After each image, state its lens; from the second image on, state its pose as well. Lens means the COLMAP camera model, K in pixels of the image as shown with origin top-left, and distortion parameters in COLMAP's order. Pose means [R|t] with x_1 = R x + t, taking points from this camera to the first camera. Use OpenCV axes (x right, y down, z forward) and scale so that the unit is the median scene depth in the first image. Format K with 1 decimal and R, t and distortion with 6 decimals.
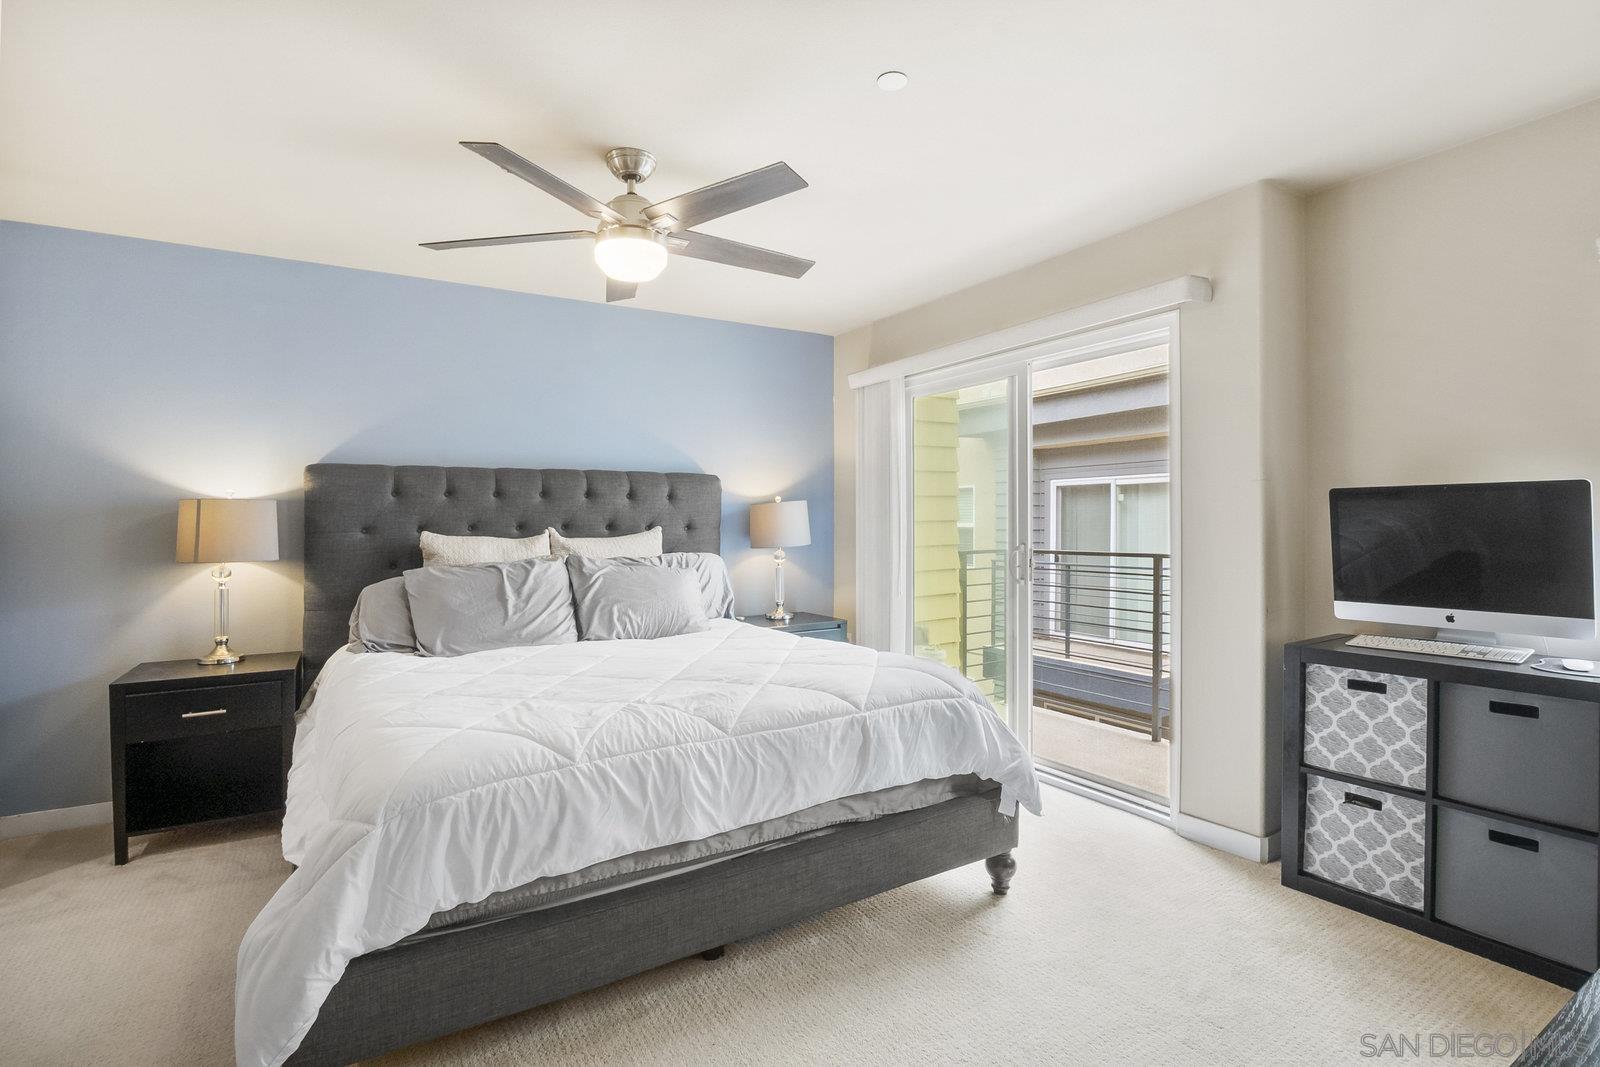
lens RADIAL K [[739.9, 0, 794.0], [0, 739.9, 534.4], [0, 0, 1]] dist [-0.029181, -0.000009]
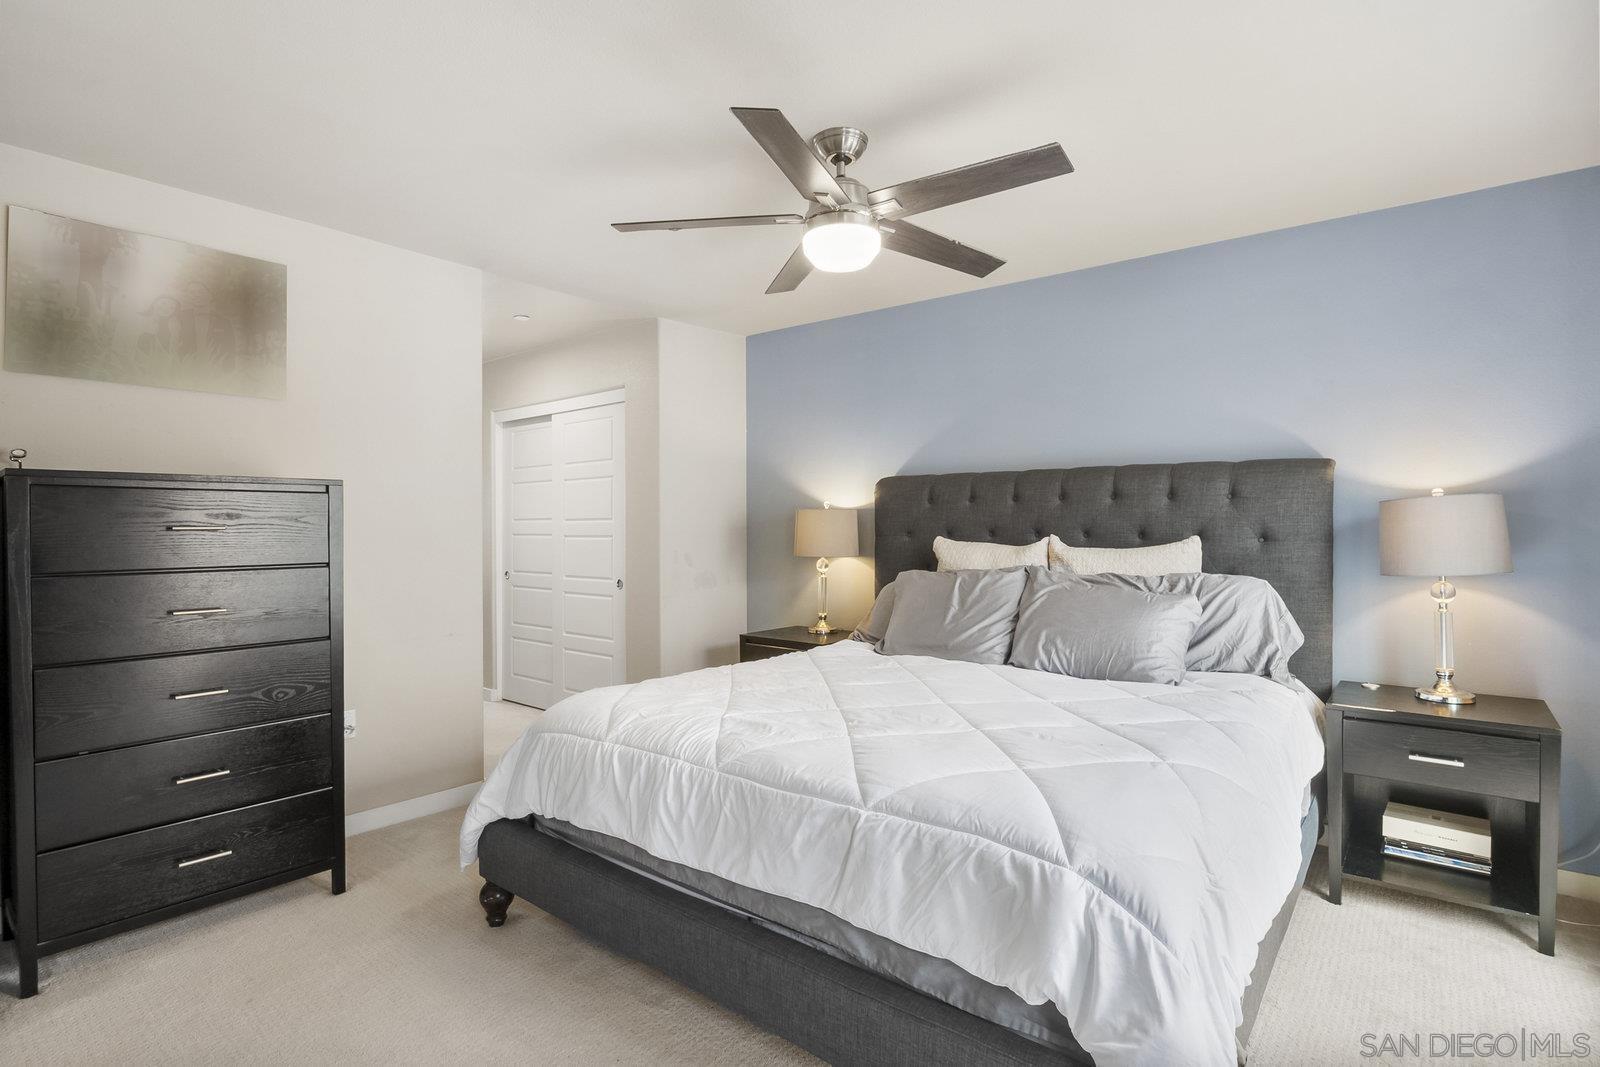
lens RADIAL K [[781.5, 0, 800.0], [0, 781.5, 533.5], [0, 0, 1]] dist [-0.022978, -0.000049]
pose [[0.355528, 0.017138, -0.934508, 0.474457], [-0.018627, 0.999763, 0.011249, -0.017043], [0.934480, 0.013408, 0.355763, 0.424075]]
